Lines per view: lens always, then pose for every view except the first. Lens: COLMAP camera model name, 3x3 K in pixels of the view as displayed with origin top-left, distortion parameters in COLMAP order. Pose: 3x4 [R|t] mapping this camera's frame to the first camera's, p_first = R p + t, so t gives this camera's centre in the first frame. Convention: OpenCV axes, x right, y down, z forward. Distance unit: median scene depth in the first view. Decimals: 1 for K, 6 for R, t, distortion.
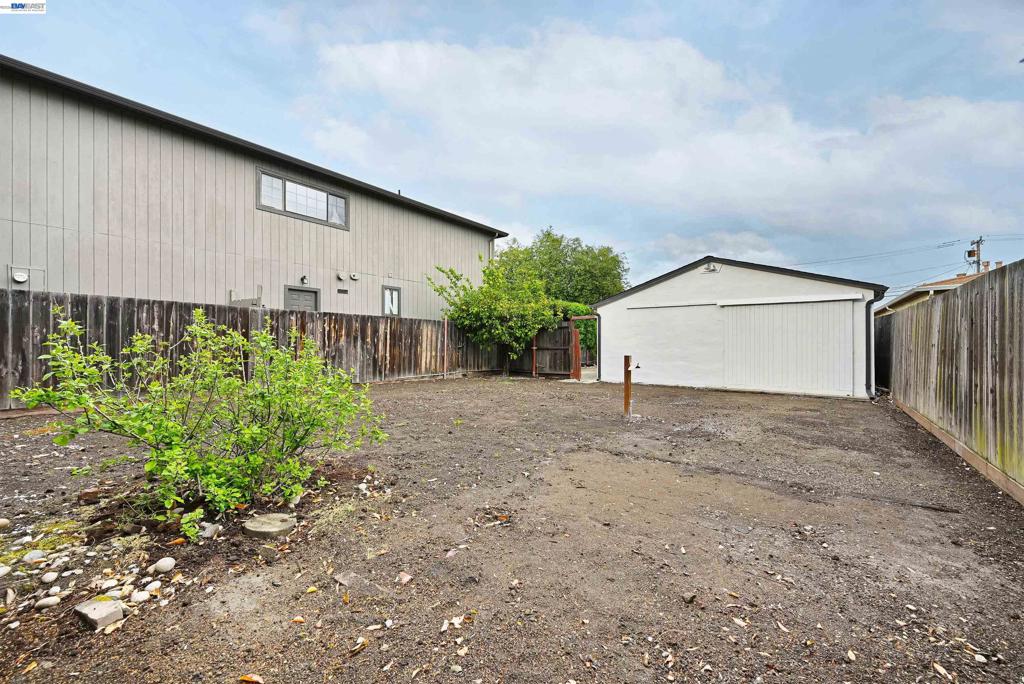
lens RADIAL K [[408.8, 0, 517.1], [0, 408.8, 340.4], [0, 0, 1]] dist [0.001549, 0.000174]
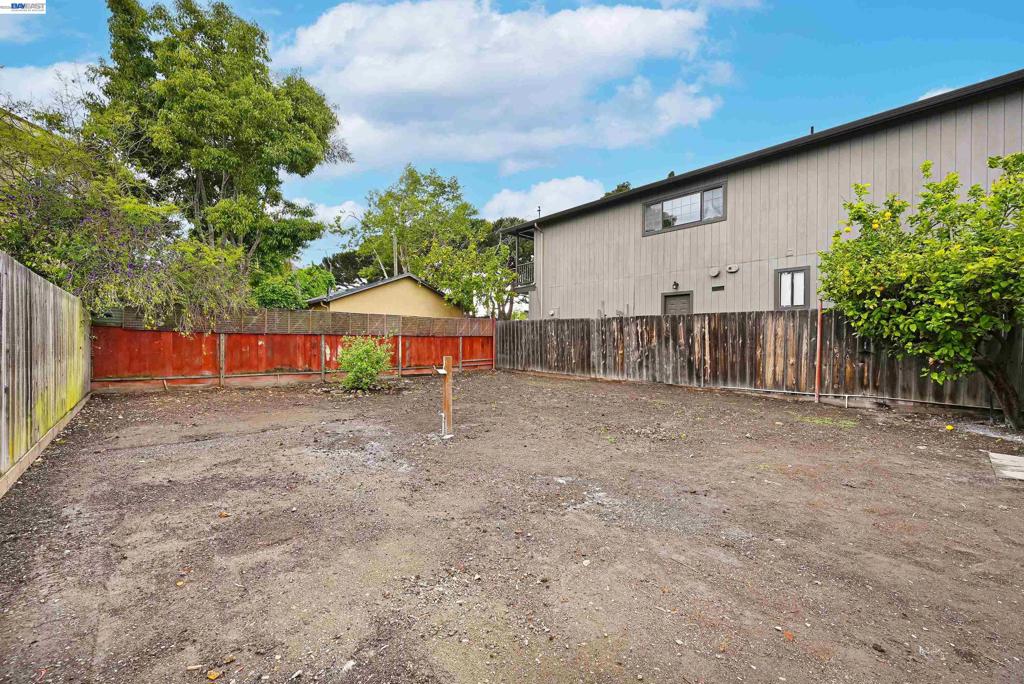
lens RADIAL K [[408.8, 0, 517.3], [0, 408.8, 345.5], [0, 0, 1]] dist [0.001549, 0.000174]
pose [[-0.184452, 0.002663, -0.982838, 0.598665], [-0.004038, 0.999986, 0.003468, 0.008267], [0.982833, 0.004609, -0.184439, 0.766244]]
